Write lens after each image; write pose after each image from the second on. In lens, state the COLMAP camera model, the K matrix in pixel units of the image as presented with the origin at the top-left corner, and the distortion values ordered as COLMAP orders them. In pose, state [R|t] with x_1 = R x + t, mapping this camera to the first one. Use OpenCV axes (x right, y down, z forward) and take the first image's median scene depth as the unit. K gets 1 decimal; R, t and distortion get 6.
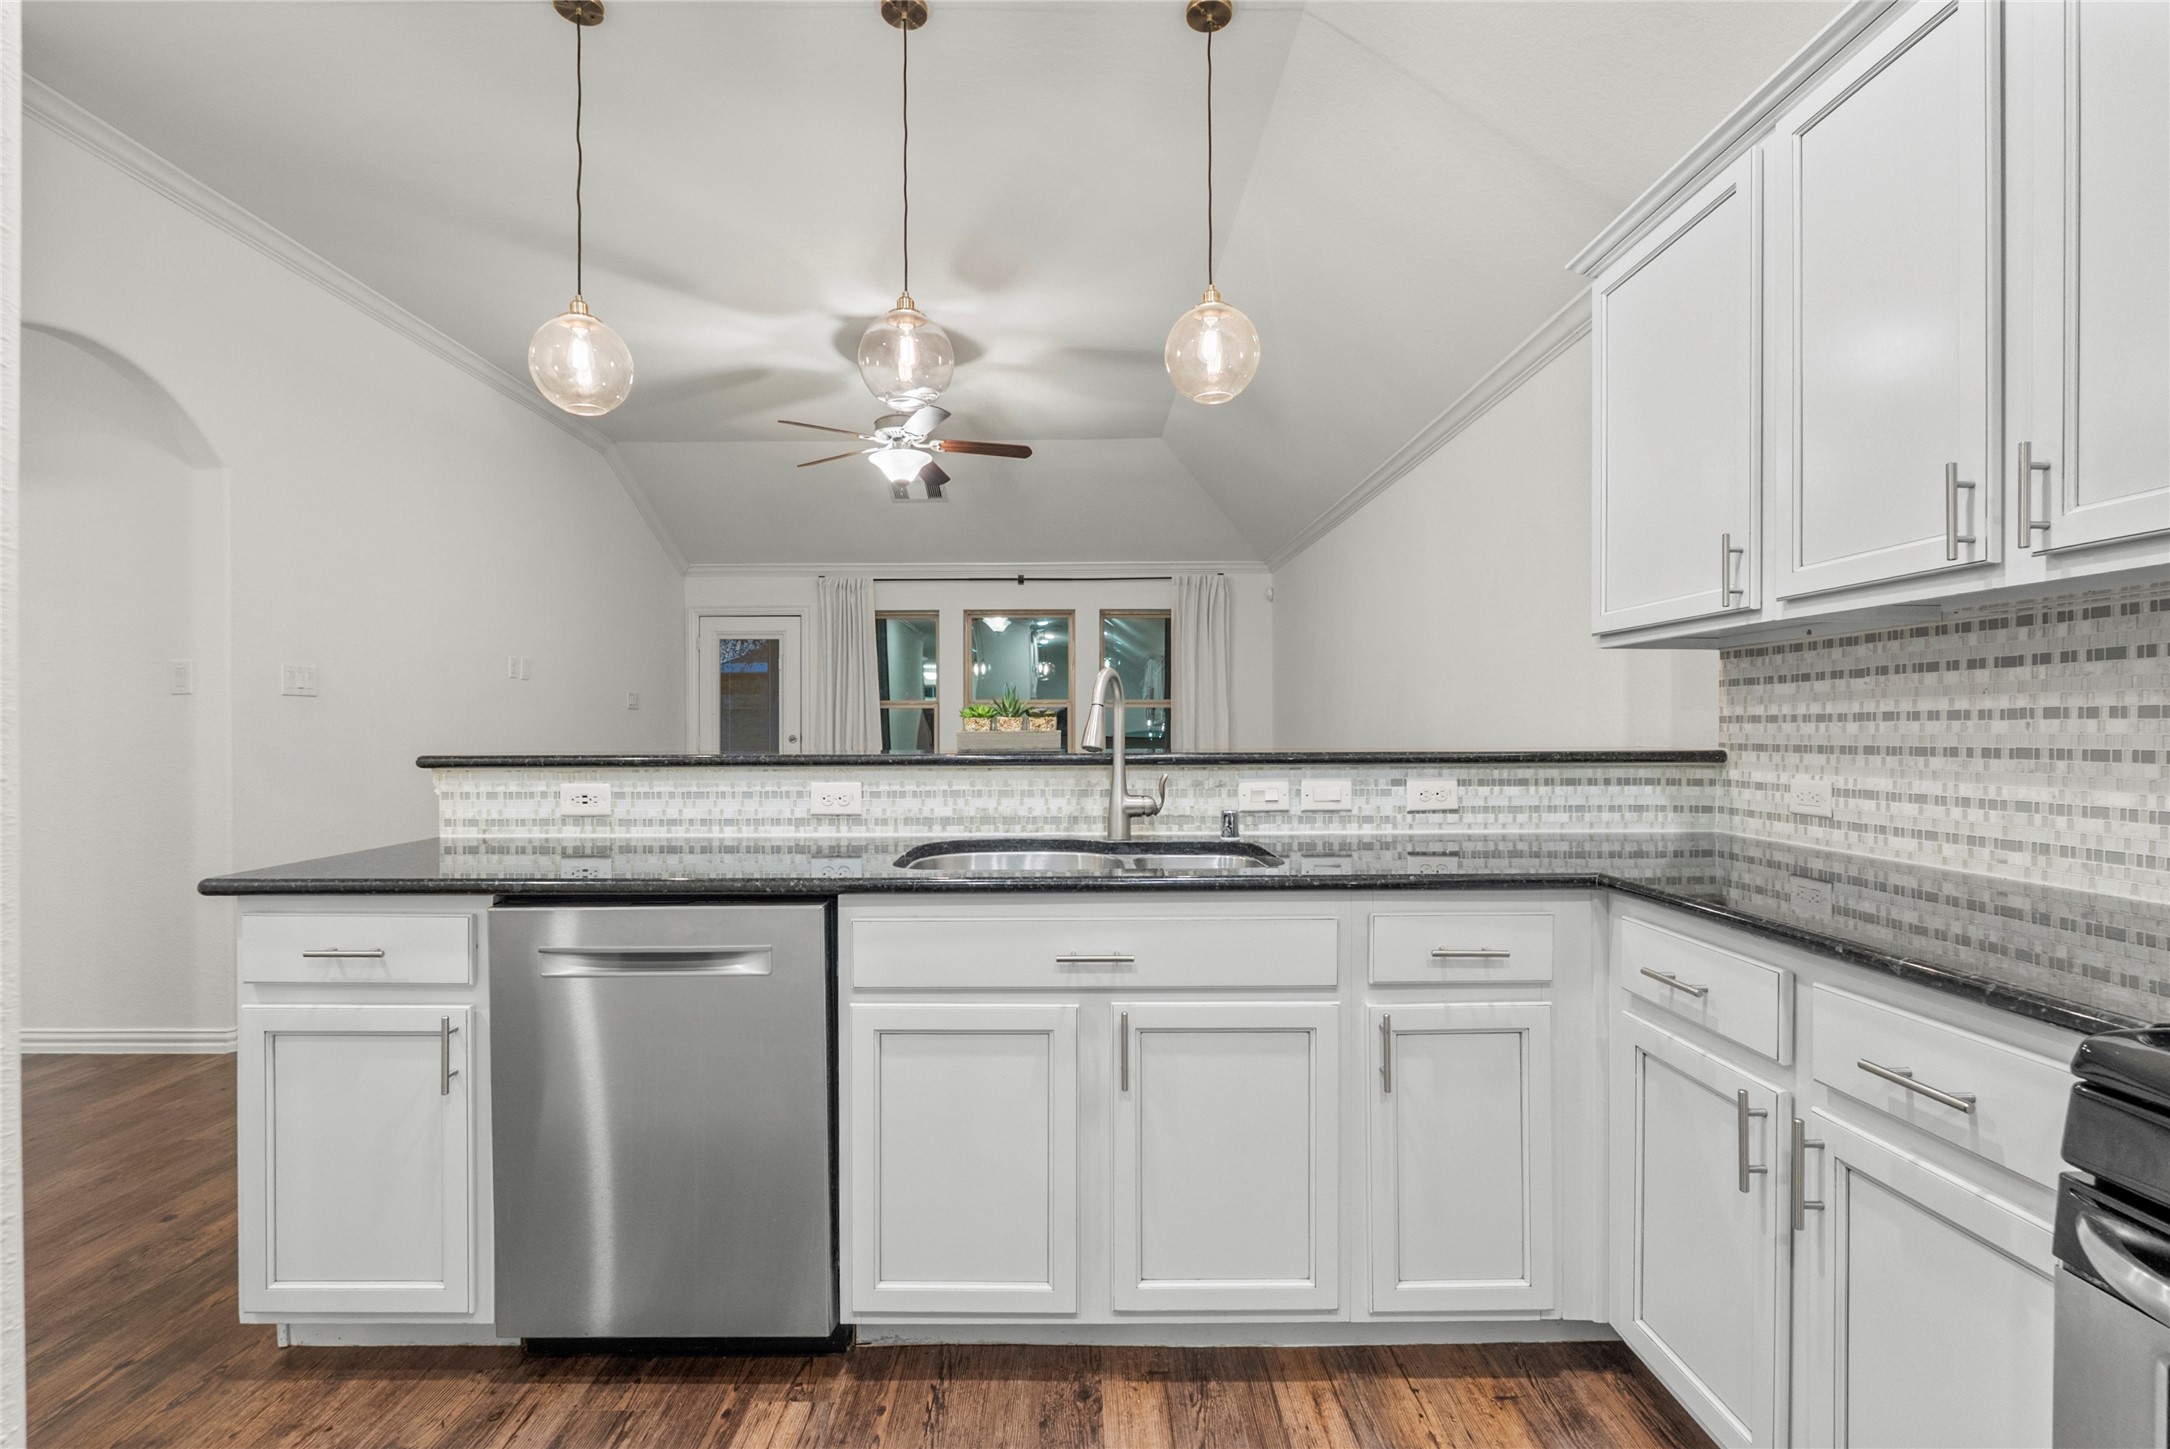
lens RADIAL K [[968.0, 0, 1077.0], [0, 968.0, 725.9], [0, 0, 1]] dist [-0.003762, -0.000082]
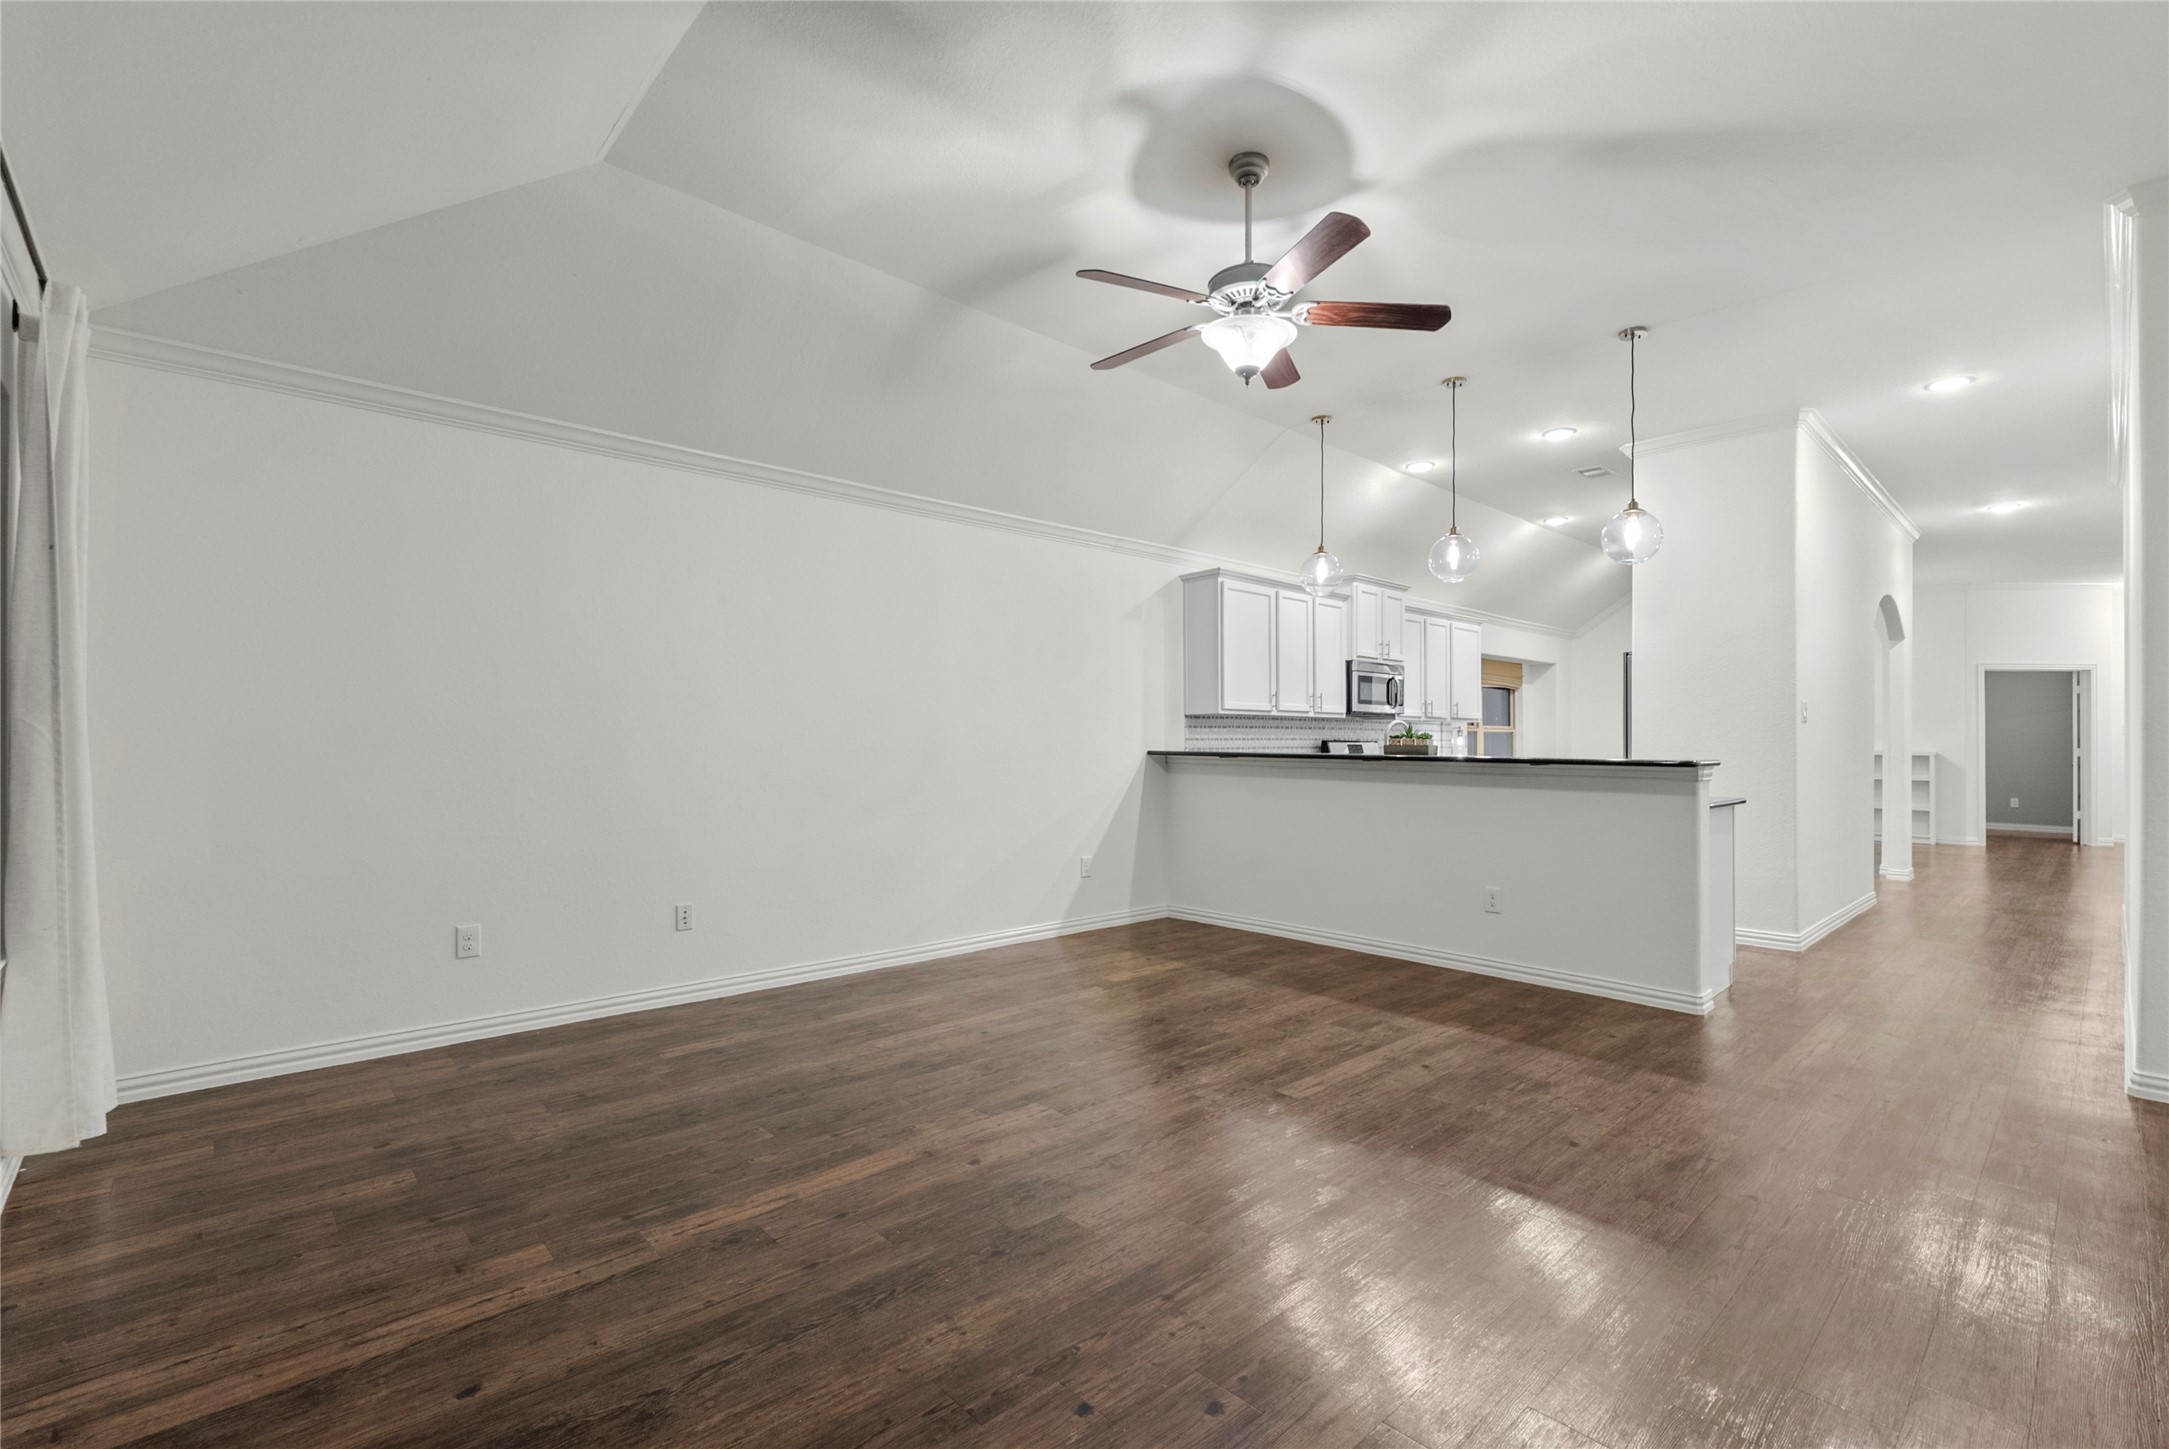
lens RADIAL K [[965.6, 0, 1095.0], [0, 965.6, 720.3], [0, 0, 1]] dist [-0.009433, 0.000270]
pose [[-0.685703, 0.013512, 0.727756, -1.200356], [-0.004215, 0.999737, -0.022533, 0.003581], [-0.727869, -0.018519, -0.685466, 3.124774]]
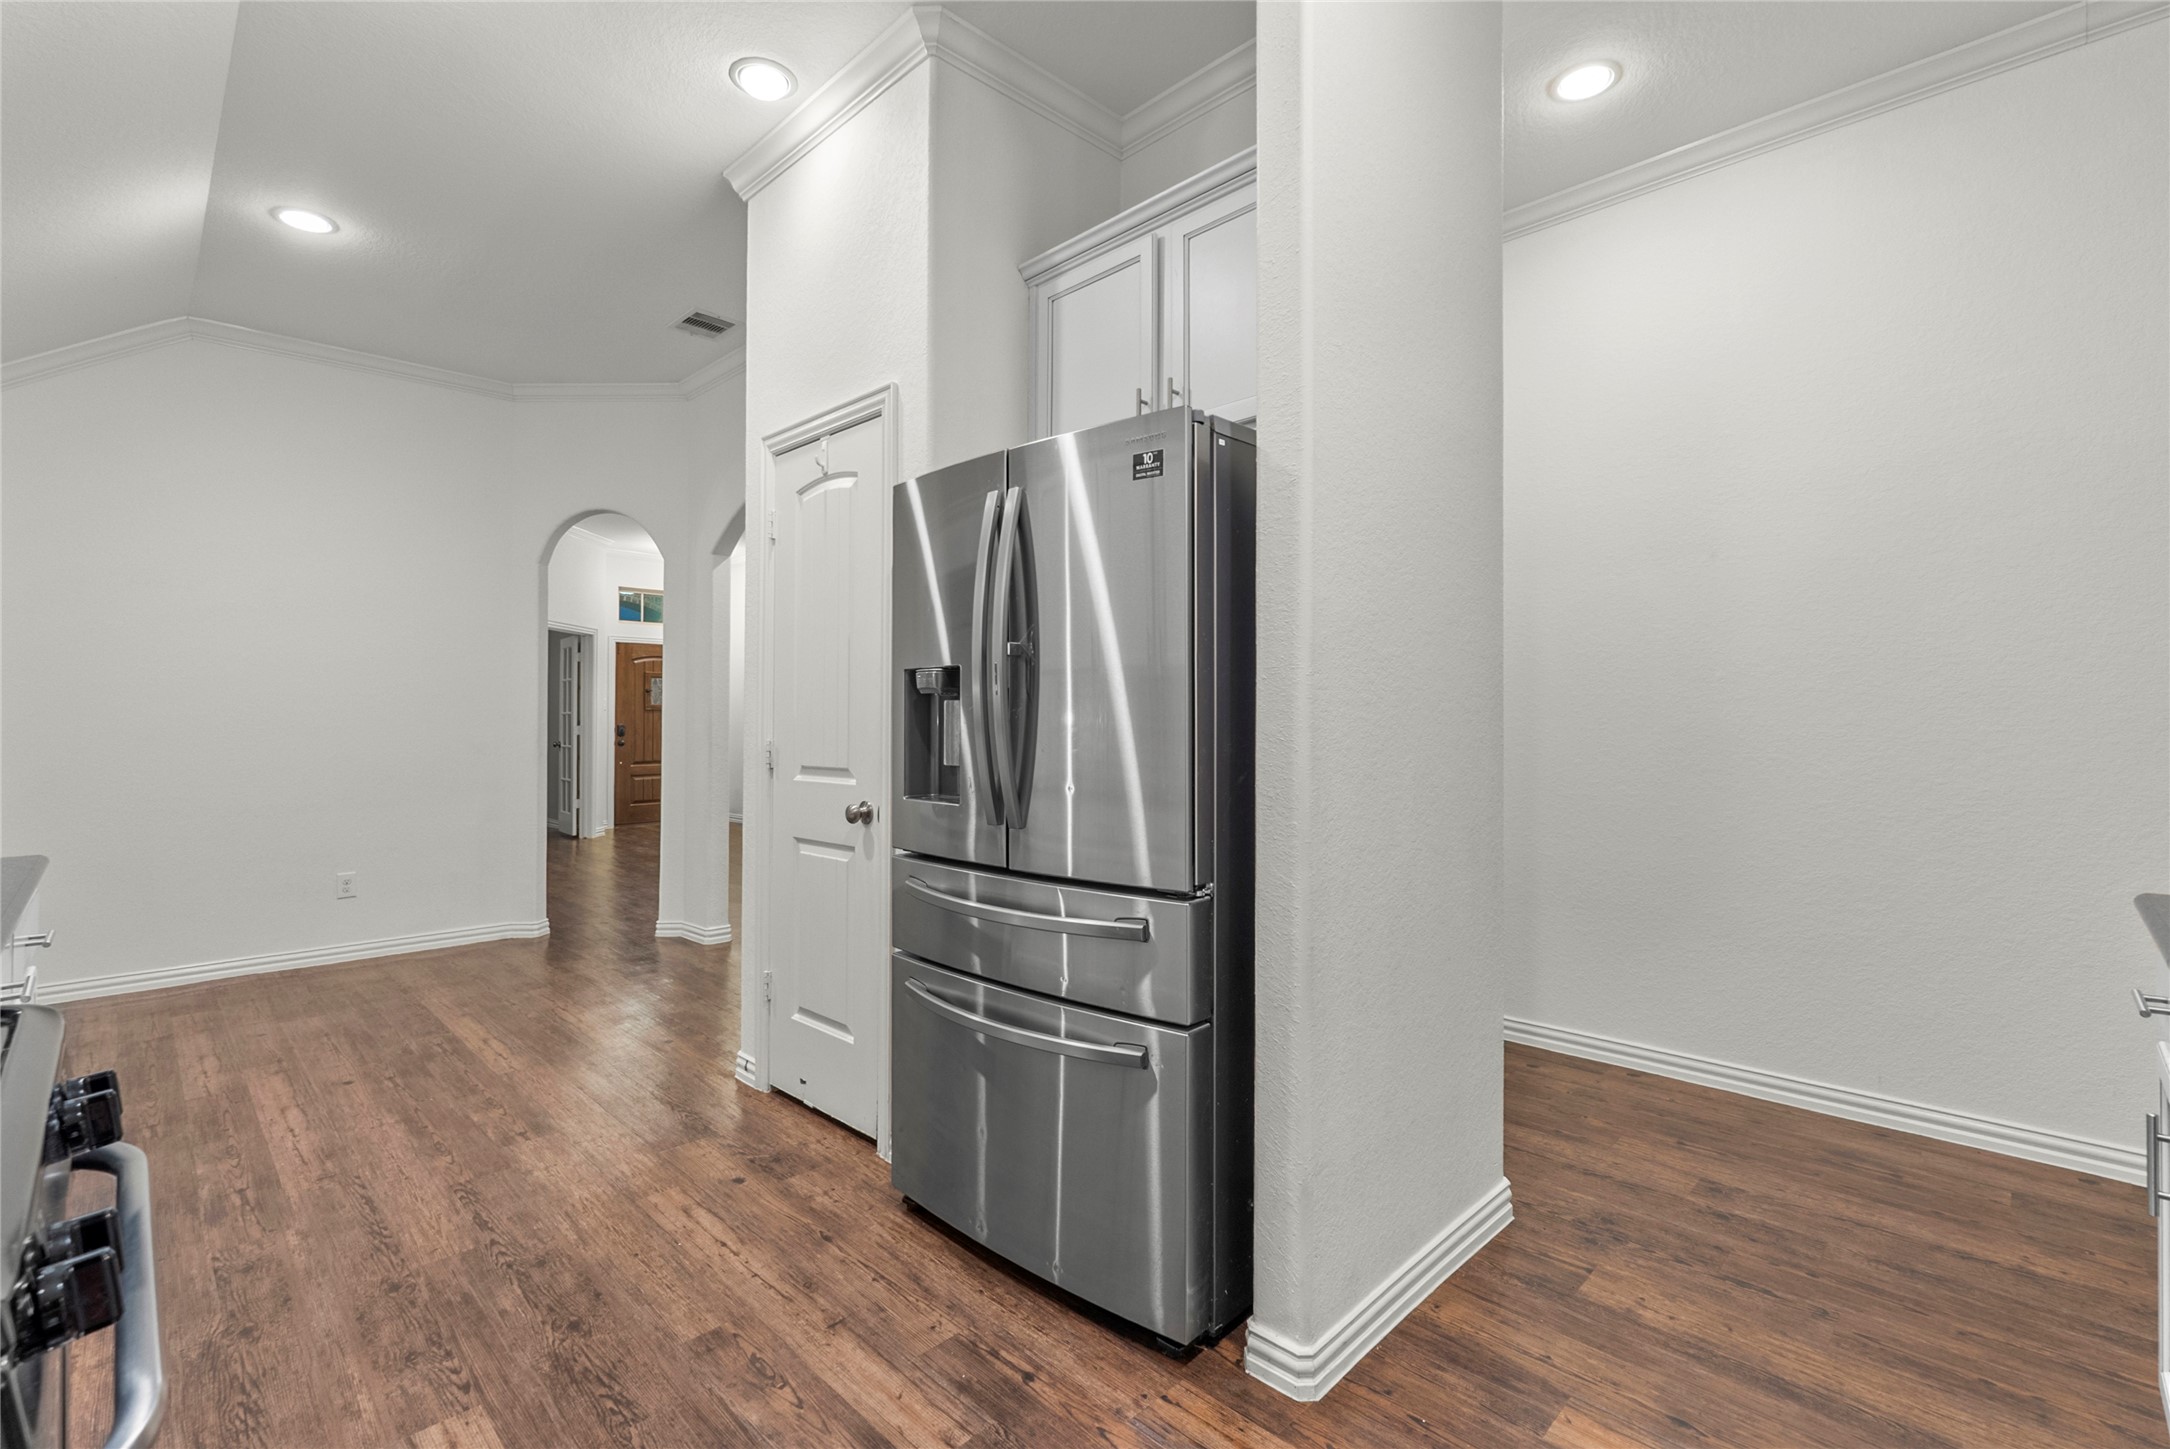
lens RADIAL K [[968.0, 0, 1077.0], [0, 968.0, 725.9], [0, 0, 1]] dist [-0.003762, -0.000082]
pose [[-0.711296, 0.009319, -0.702831, 0.335066], [0.004793, 0.999953, 0.008408, -0.009529], [0.702877, 0.002612, -0.711307, 0.654553]]
